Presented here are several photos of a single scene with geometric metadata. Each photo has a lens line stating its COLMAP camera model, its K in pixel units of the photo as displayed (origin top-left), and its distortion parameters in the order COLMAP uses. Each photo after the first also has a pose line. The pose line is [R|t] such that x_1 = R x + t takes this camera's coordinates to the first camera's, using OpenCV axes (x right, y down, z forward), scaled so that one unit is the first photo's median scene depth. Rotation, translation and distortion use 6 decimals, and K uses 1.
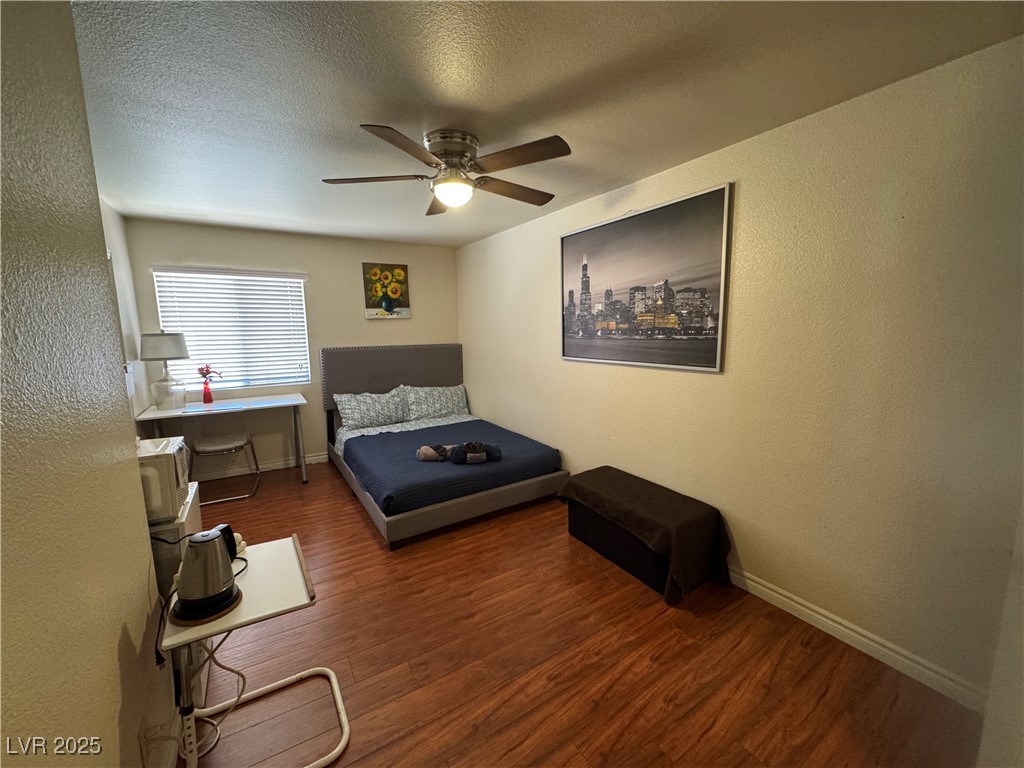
lens RADIAL K [[409.7, 0, 512.9], [0, 409.7, 381.8], [0, 0, 1]] dist [-0.002196, 0.000341]
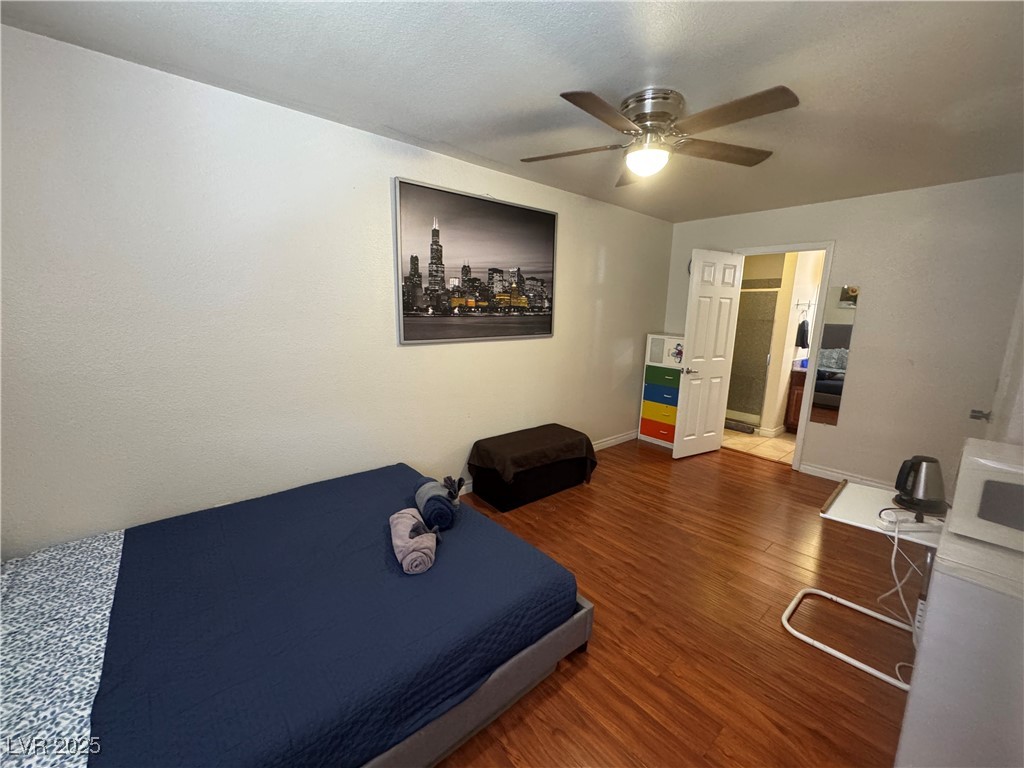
lens RADIAL K [[409.7, 0, 512.1], [0, 409.7, 381.4], [0, 0, 1]] dist [-0.002196, 0.000341]
pose [[-0.137986, -0.170556, 0.975639, -0.722250], [0.112178, 0.976032, 0.186490, -0.116656], [-0.984061, 0.135178, -0.115546, 0.969056]]
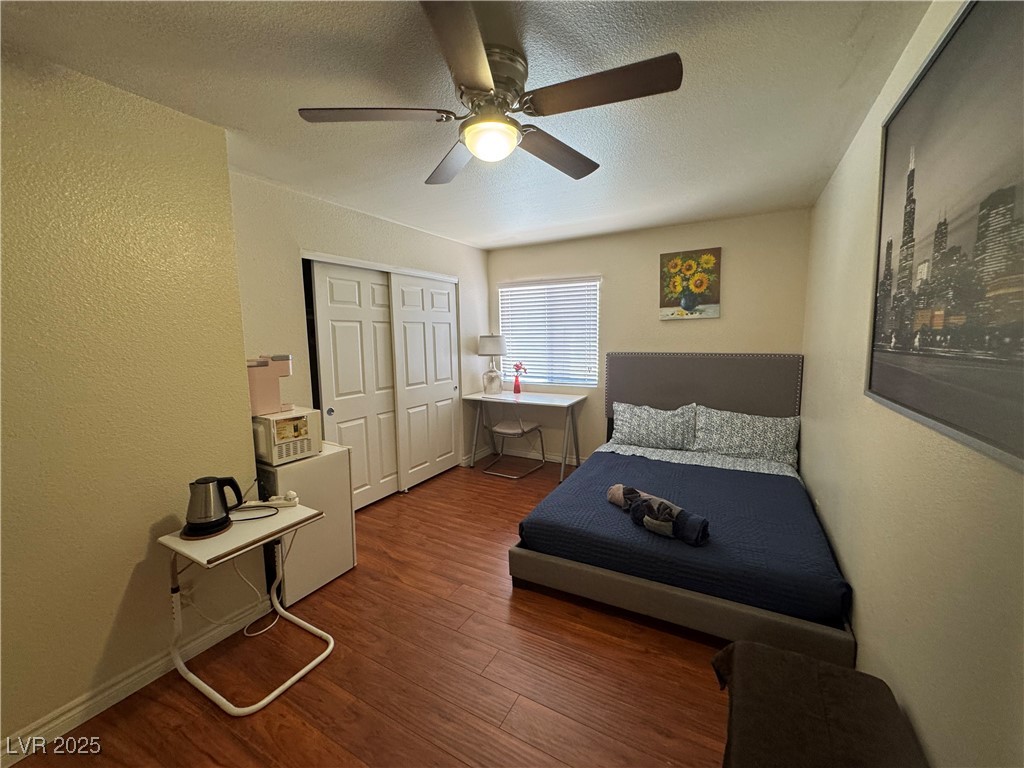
lens RADIAL K [[409.7, 0, 510.8], [0, 409.7, 381.7], [0, 0, 1]] dist [-0.002196, 0.000341]
pose [[0.477689, 0.103358, -0.872428, 0.355482], [-0.112143, 0.992105, 0.056134, -0.056620], [0.871342, 0.071022, 0.485508, 0.463824]]
